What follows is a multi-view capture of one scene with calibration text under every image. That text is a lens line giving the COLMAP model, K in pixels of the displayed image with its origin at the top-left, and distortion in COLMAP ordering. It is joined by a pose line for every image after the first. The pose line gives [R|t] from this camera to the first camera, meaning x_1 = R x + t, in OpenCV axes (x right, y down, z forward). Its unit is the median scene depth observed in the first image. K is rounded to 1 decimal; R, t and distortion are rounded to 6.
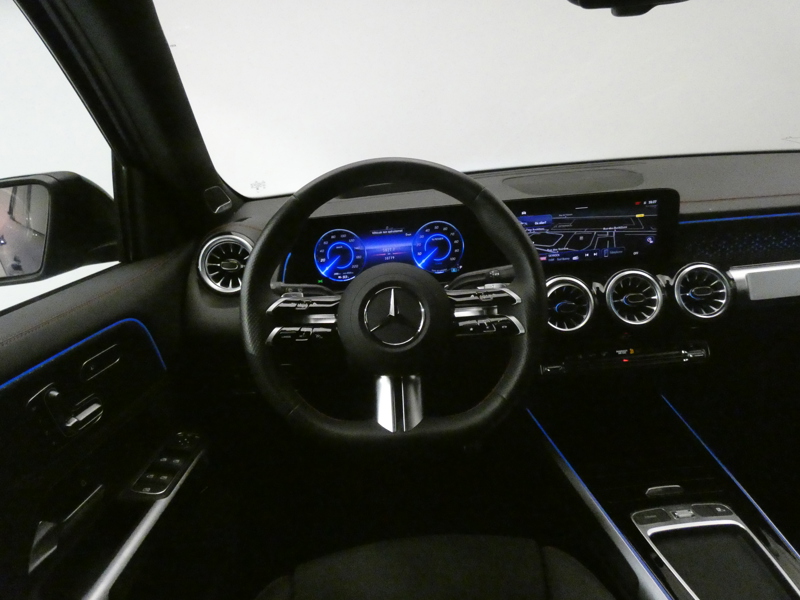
lens RADIAL K [[473.9, 0, 400.0], [0, 473.9, 300.0], [0, 0, 1]] dist [-0.010837, -0.001924]
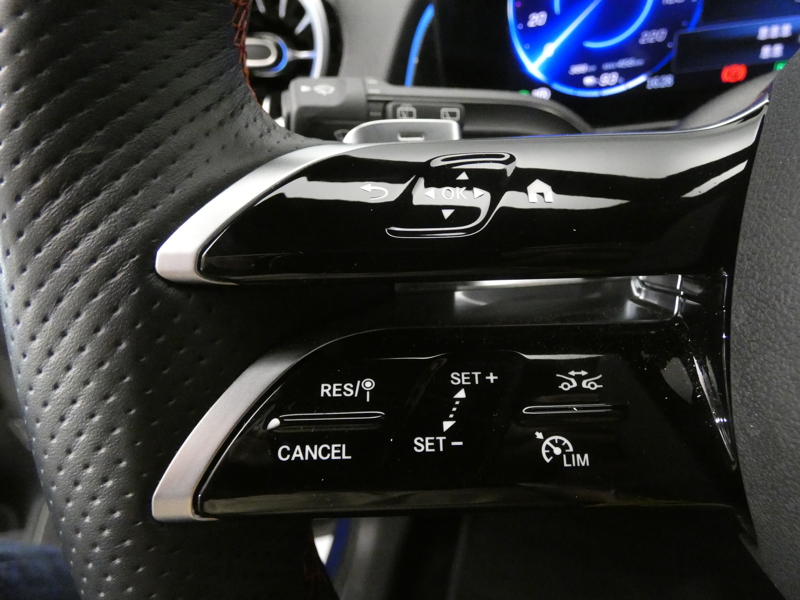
lens RADIAL K [[473.9, 0, 400.0], [0, 473.9, 300.0], [0, 0, 1]] dist [-0.010837, -0.001924]
pose [[0.942682, 0.103386, -0.317272, -0.134097], [-0.008945, 0.958281, 0.285687, 0.000090], [0.333572, -0.266475, 0.904279, 0.669800]]
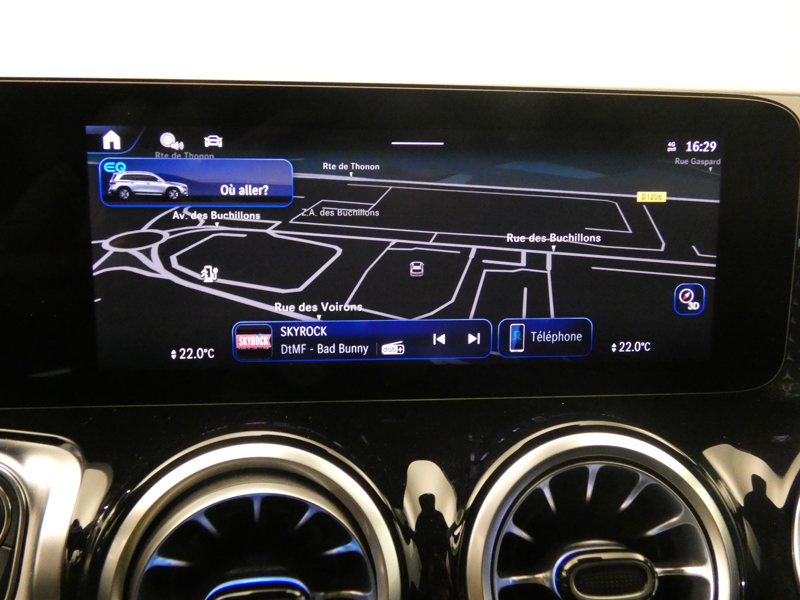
lens RADIAL K [[723.1, 0, 400.0], [0, 723.1, 300.0], [0, 0, 1]] dist [-0.007227, 0.007672]
pose [[0.993317, 0.078070, 0.085011, 0.348011], [-0.068132, 0.991129, -0.114113, -0.072639], [-0.093166, 0.107559, 0.989824, 0.641521]]
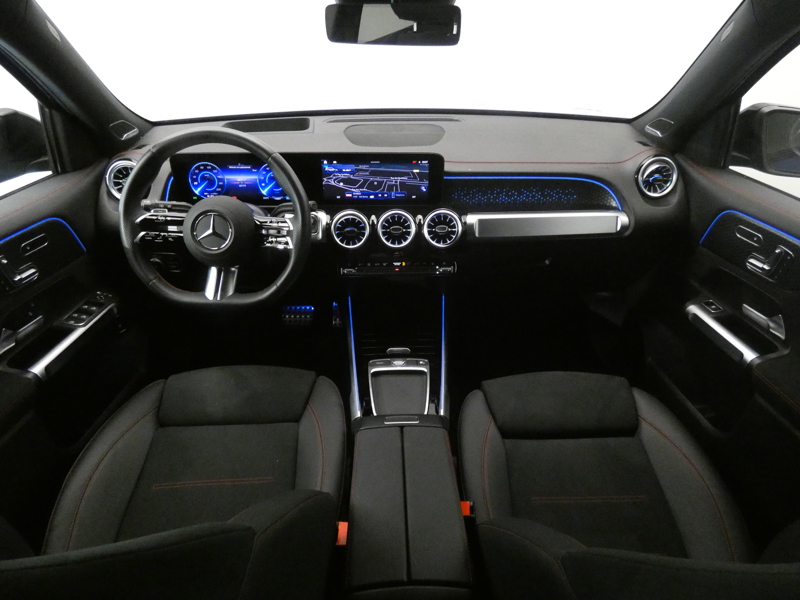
lens RADIAL K [[476.4, 0, 400.0], [0, 476.4, 300.0], [0, 0, 1]] dist [0.000385, -0.001727]
pose [[0.996439, 0.081633, 0.021122, 0.460041], [-0.084298, 0.970351, 0.226525, -0.121863], [-0.002004, -0.227499, 0.973776, -0.498090]]
